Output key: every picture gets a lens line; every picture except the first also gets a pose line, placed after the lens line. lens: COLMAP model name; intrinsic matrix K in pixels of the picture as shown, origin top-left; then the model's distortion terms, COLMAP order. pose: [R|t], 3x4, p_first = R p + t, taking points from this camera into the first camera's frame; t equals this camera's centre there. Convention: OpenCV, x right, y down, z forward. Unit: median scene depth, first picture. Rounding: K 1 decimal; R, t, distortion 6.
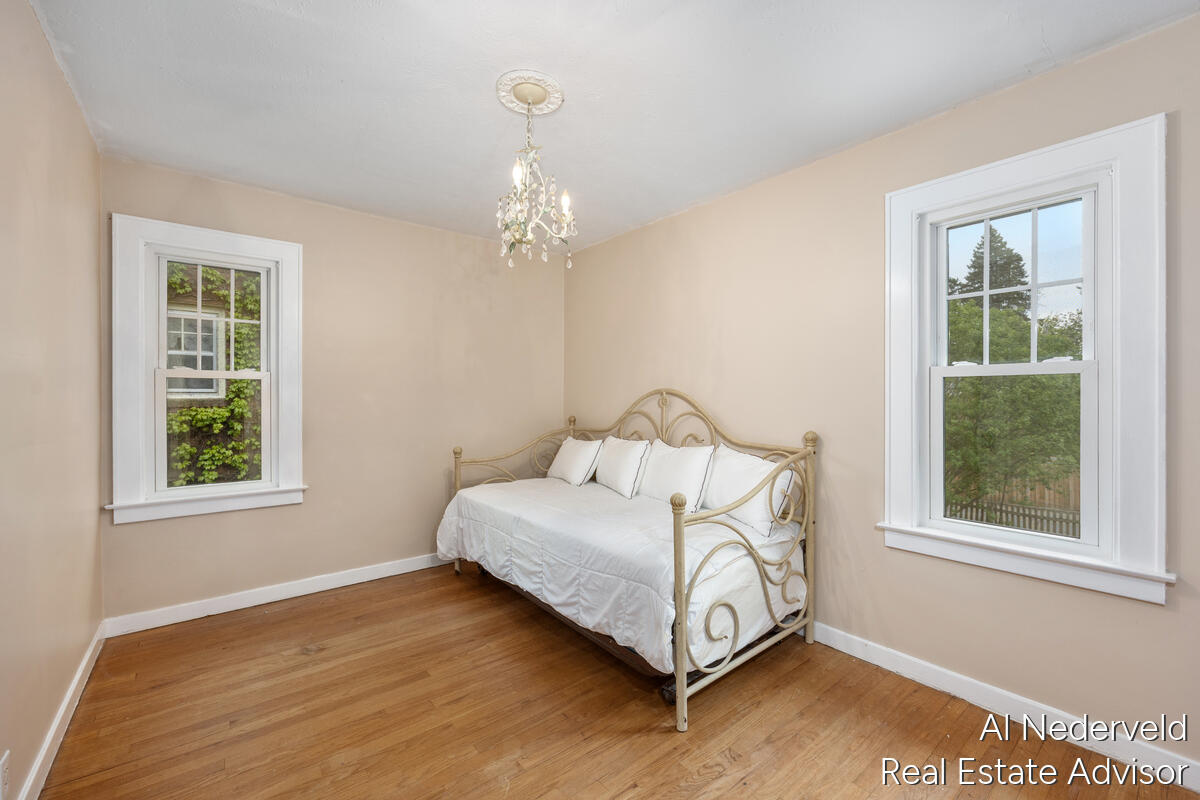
lens RADIAL K [[475.3, 0, 602.3], [0, 475.3, 404.1], [0, 0, 1]] dist [-0.007070, 0.001529]
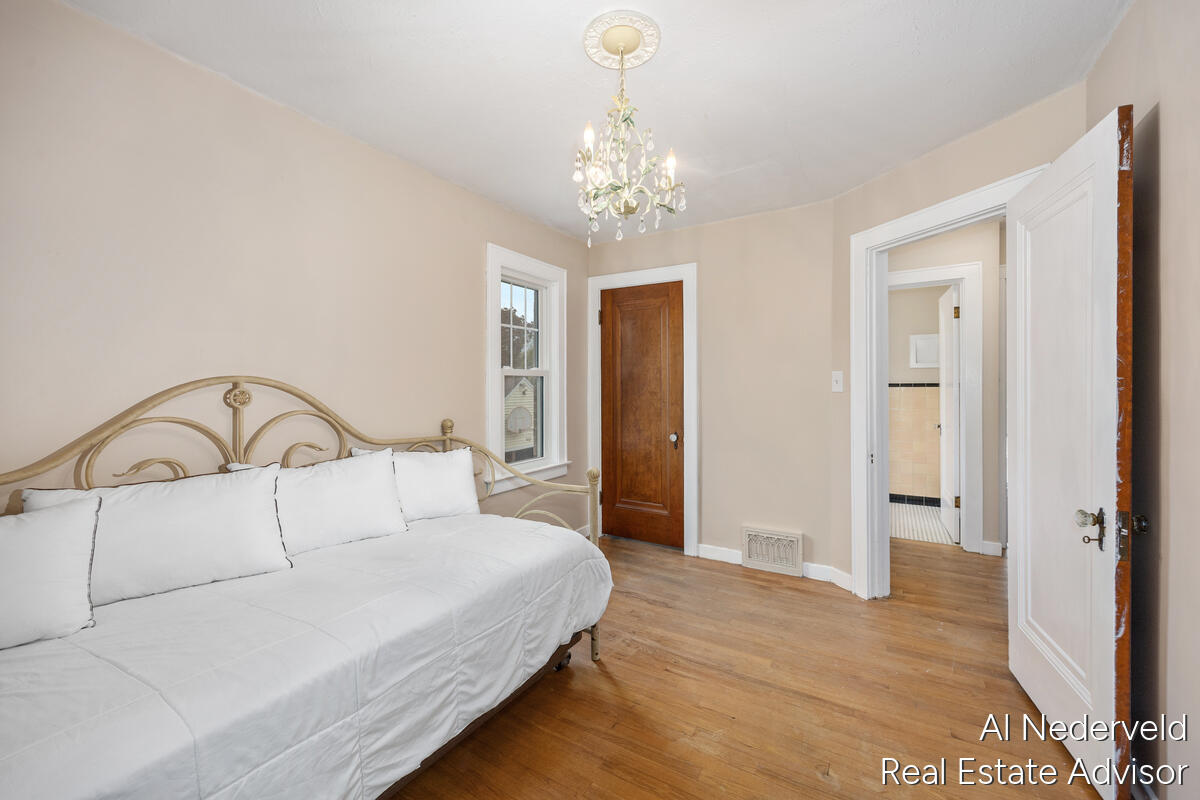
lens RADIAL K [[475.3, 0, 604.7], [0, 475.3, 394.6], [0, 0, 1]] dist [-0.007070, 0.001529]
pose [[-0.322462, -0.012595, 0.946499, -0.886883], [0.016420, 0.999687, 0.018897, -0.018874], [-0.946440, 0.021635, -0.322154, 1.212094]]
